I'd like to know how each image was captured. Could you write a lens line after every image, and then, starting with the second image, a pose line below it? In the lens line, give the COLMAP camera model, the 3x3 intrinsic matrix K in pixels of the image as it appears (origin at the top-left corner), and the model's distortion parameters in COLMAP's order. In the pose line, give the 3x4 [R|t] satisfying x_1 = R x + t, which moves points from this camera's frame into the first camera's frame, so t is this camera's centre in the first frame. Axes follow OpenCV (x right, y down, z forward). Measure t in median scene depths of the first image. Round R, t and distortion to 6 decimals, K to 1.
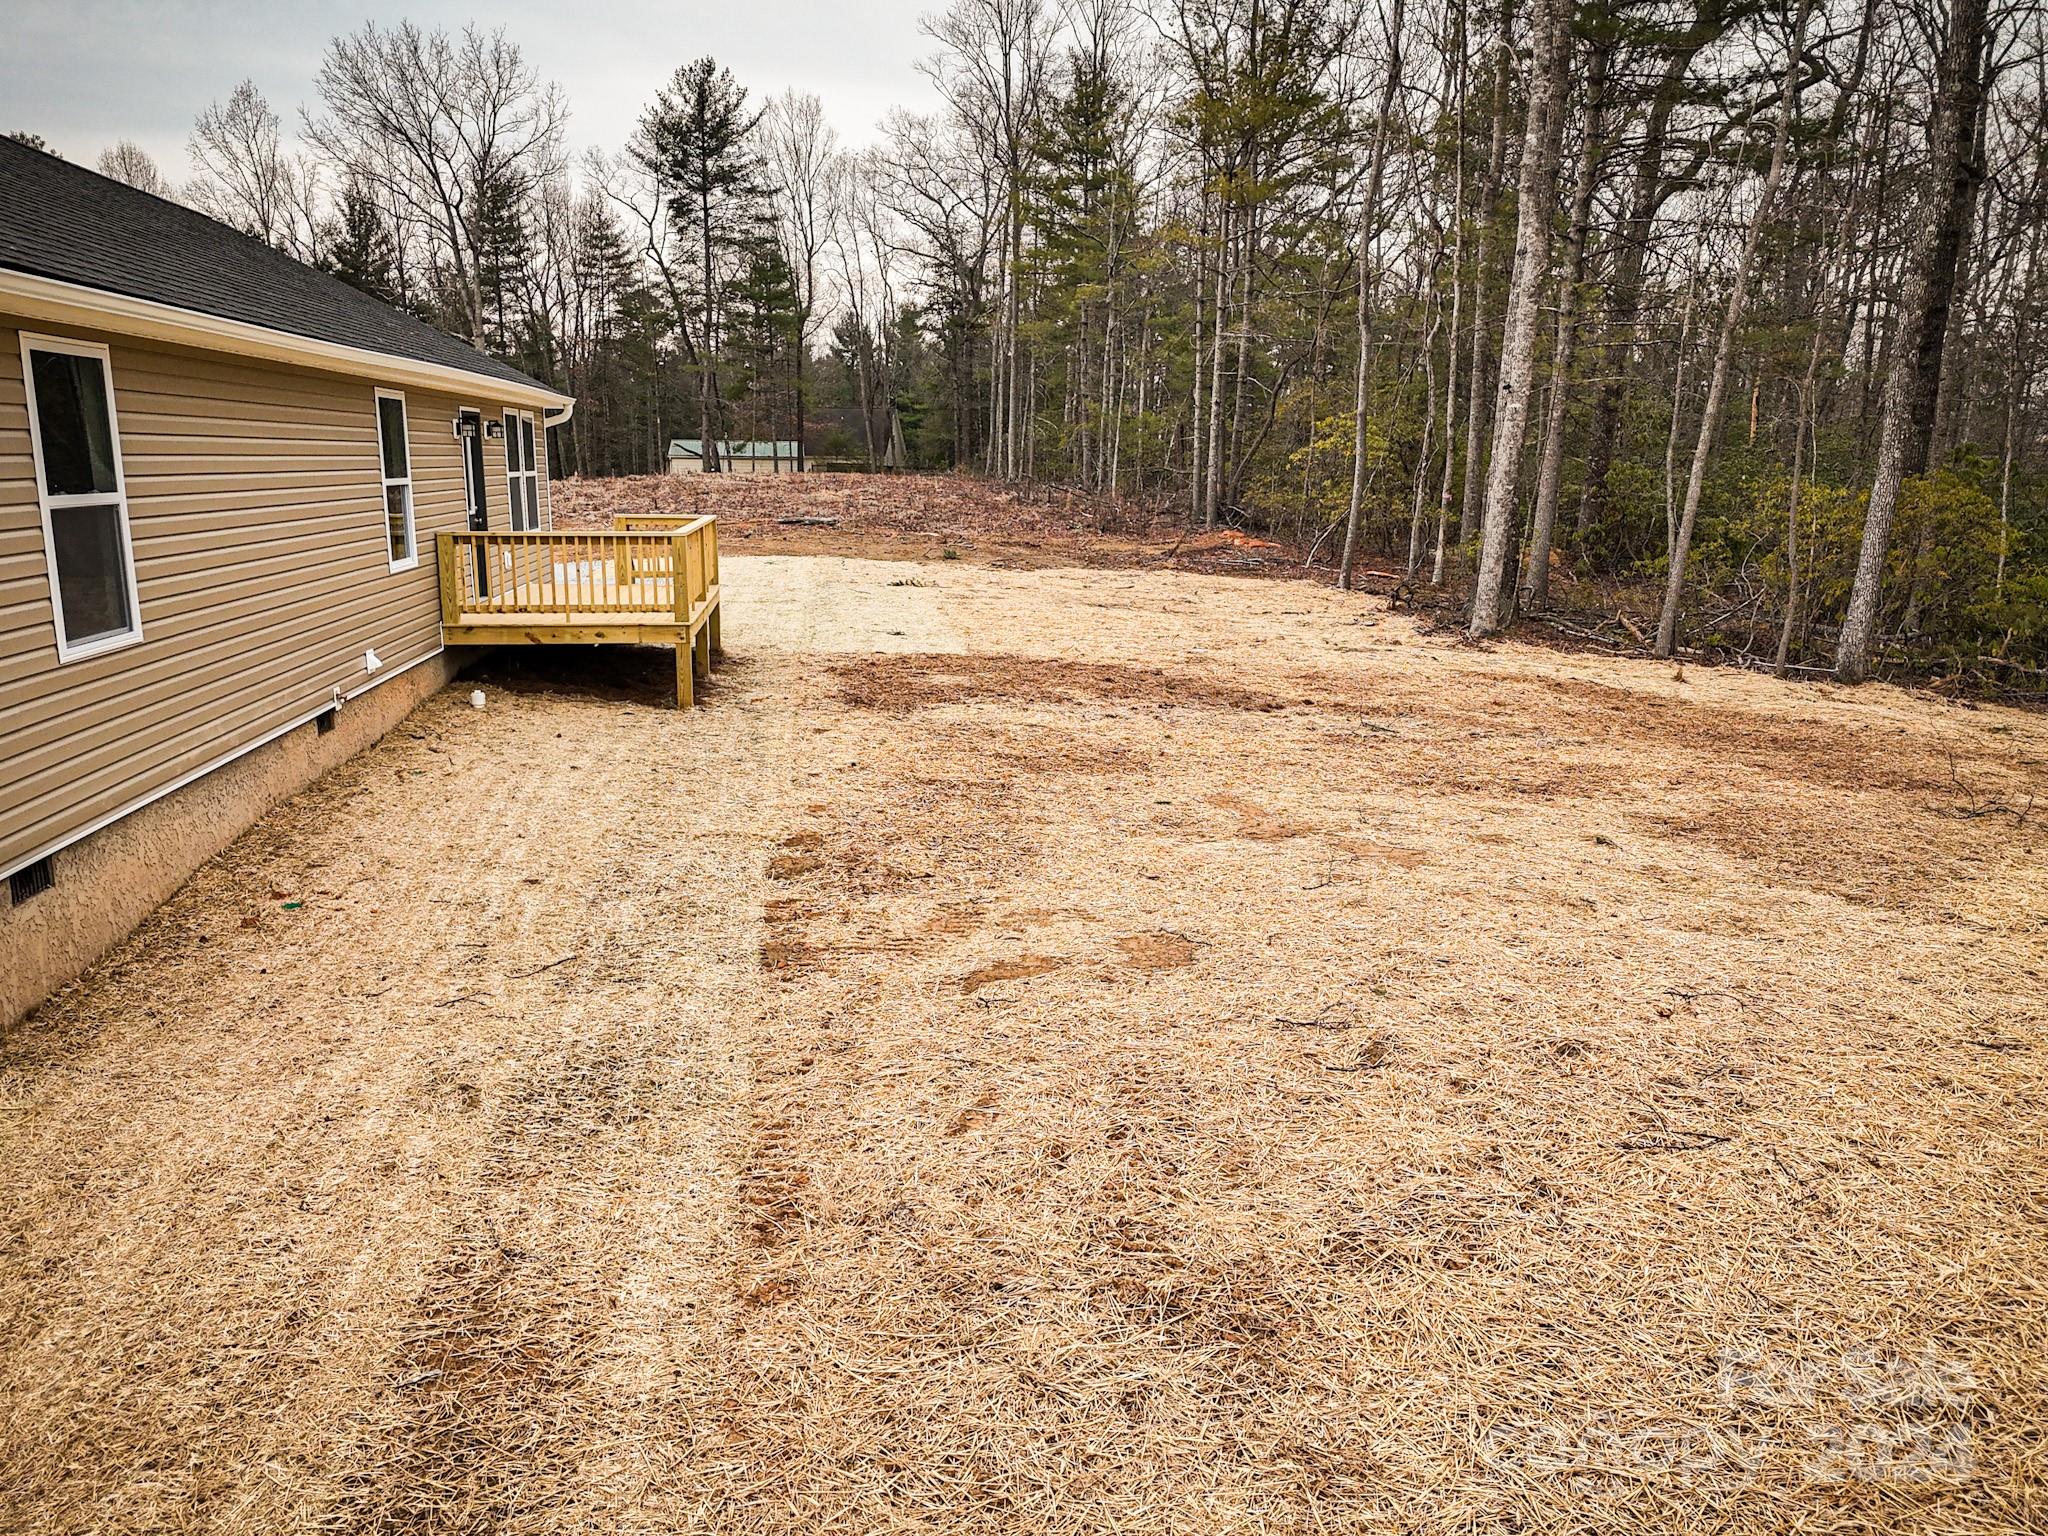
lens RADIAL K [[1508.0, 0, 1025.7], [0, 1508.0, 749.3], [0, 0, 1]] dist [0.078884, -0.072282]
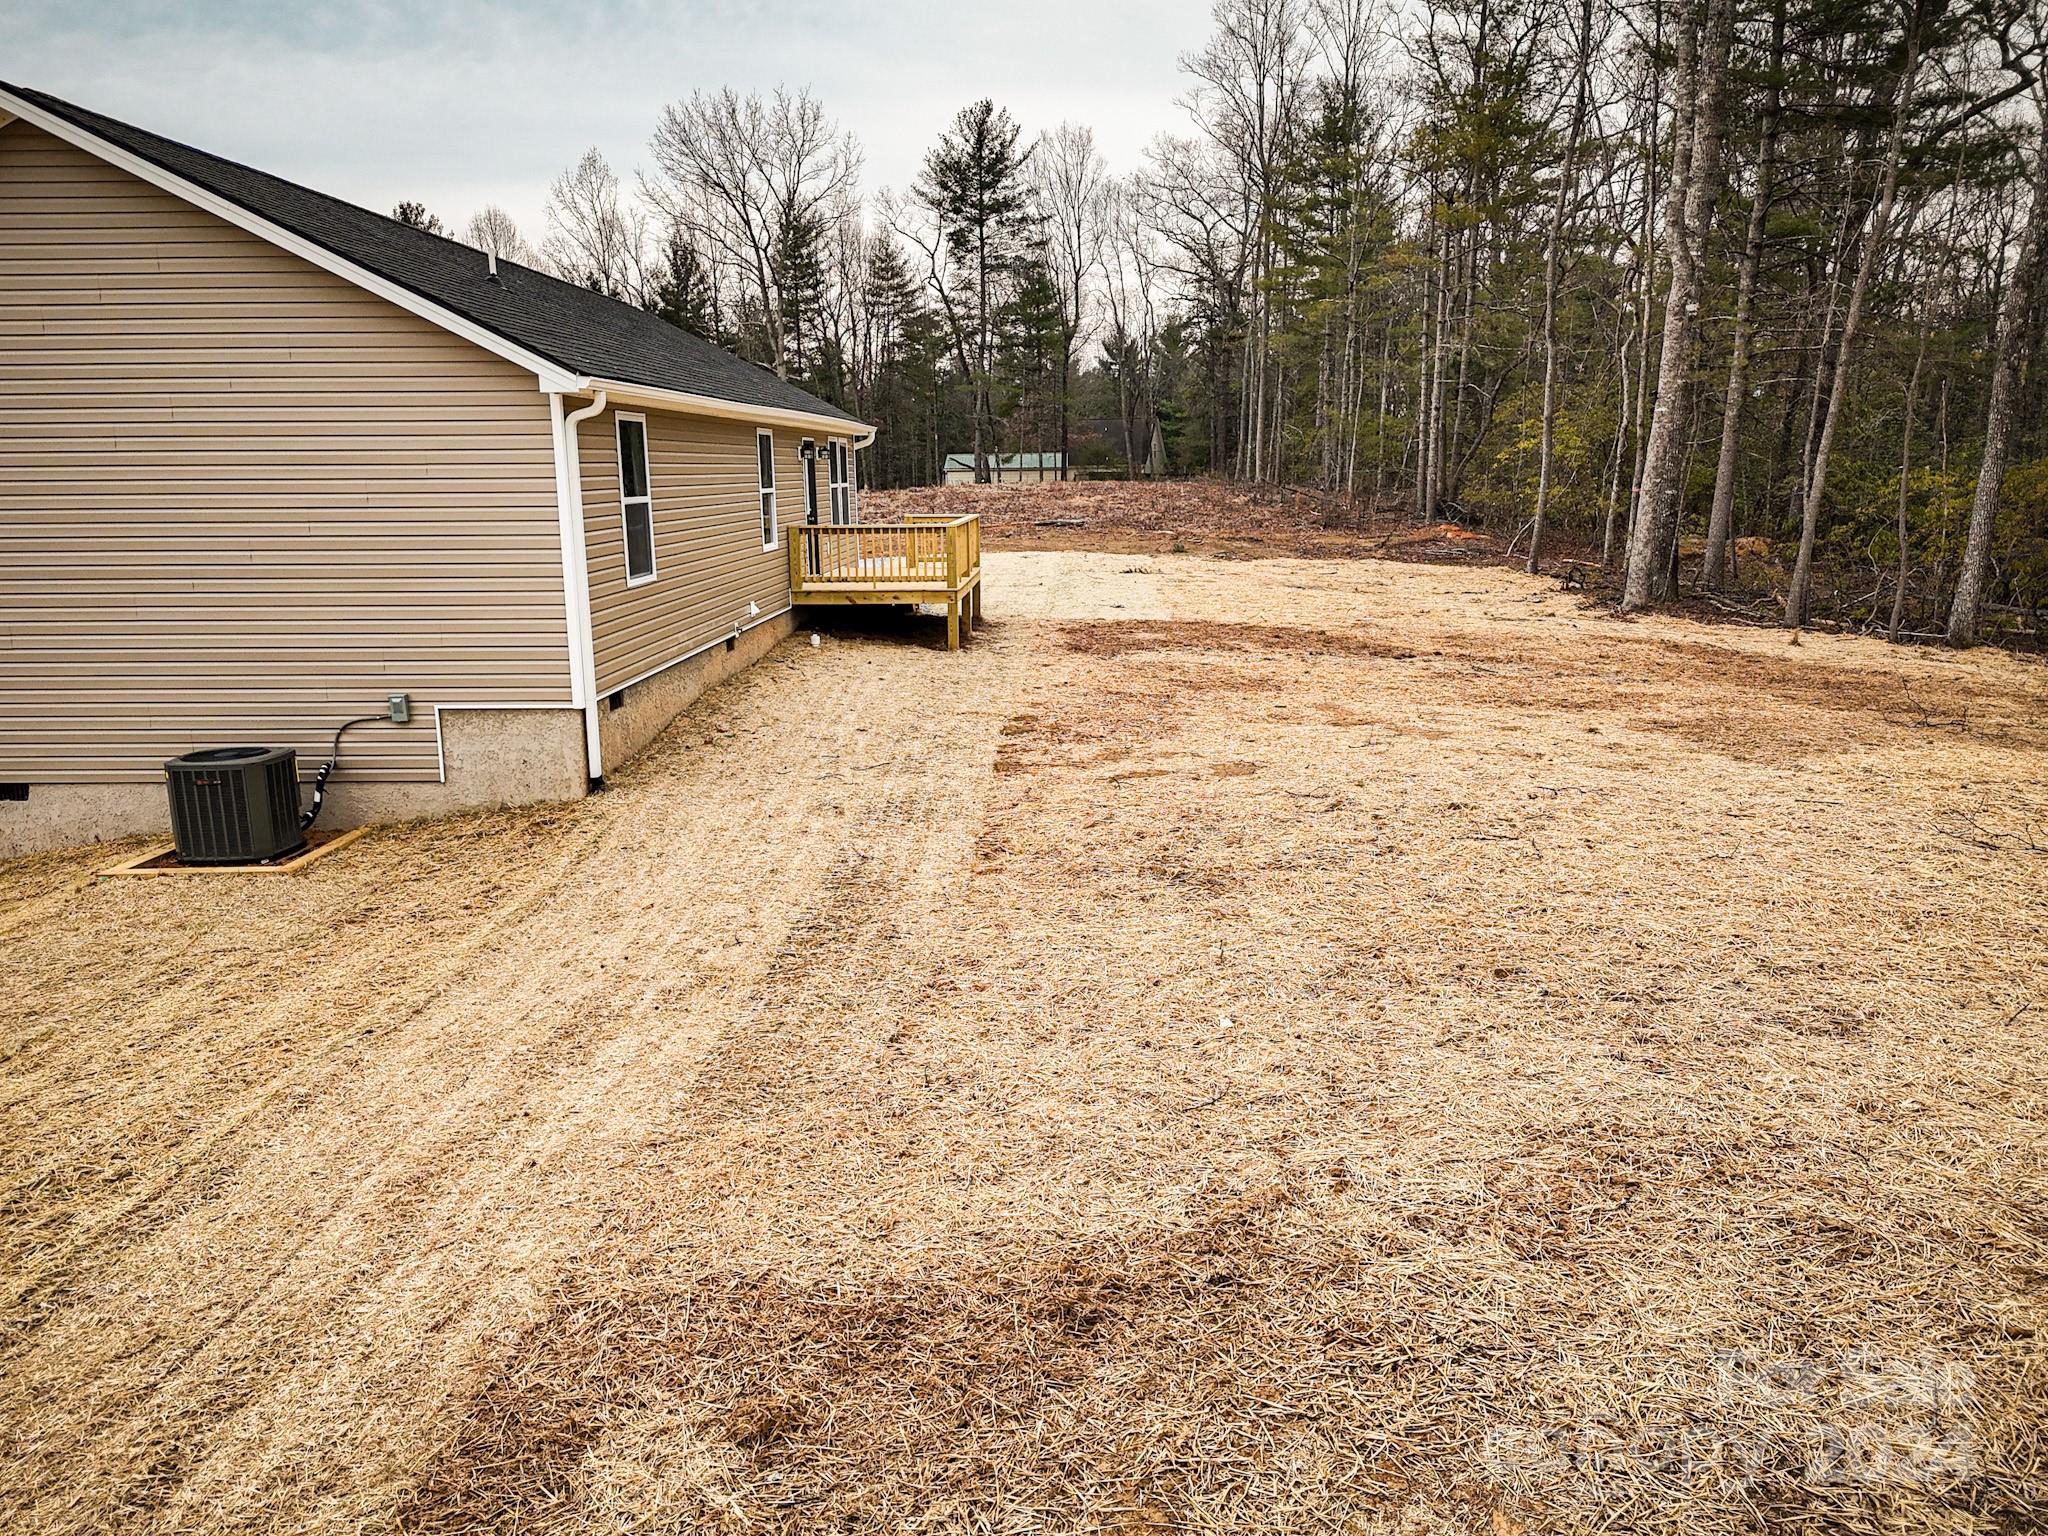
lens RADIAL K [[1508.0, 0, 1017.9], [0, 1508.0, 755.5], [0, 0, 1]] dist [0.078884, -0.072282]
pose [[0.983819, 0.014761, -0.178554, 0.051215], [-0.014920, 0.999889, 0.000452, 0.042041], [0.178541, 0.002220, 0.983930, -0.218899]]
